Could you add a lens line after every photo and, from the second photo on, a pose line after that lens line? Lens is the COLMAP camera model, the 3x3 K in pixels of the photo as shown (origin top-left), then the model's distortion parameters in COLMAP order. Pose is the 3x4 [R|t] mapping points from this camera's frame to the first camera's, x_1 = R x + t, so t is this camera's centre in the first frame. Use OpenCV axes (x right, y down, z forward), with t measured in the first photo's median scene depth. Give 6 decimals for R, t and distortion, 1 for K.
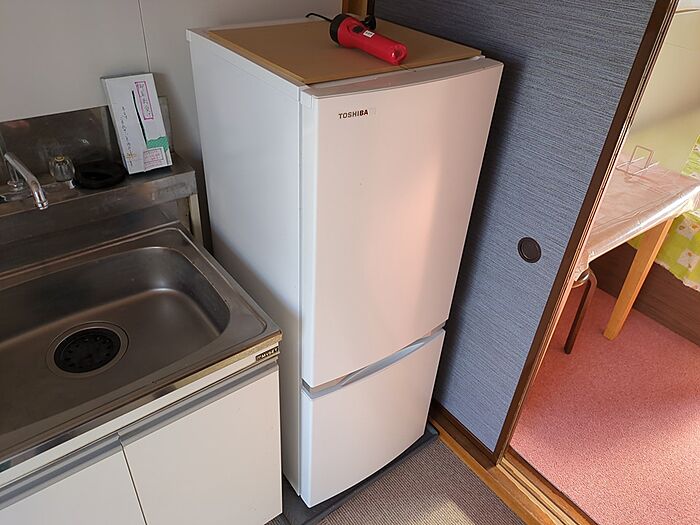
lens RADIAL K [[527.3, 0, 350.0], [0, 527.3, 262.5], [0, 0, 1]] dist [0.012242, 0.005394]
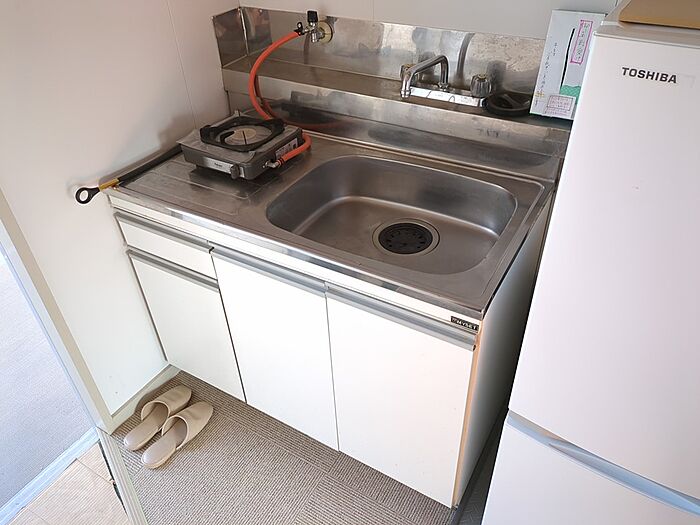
lens RADIAL K [[527.3, 0, 350.0], [0, 527.3, 262.5], [0, 0, 1]] dist [0.012242, 0.005394]
pose [[0.380713, 0.510286, -0.771146, 0.354094], [-0.490914, 0.818257, 0.299097, -0.071401], [0.783621, 0.264696, 0.562028, 0.271809]]
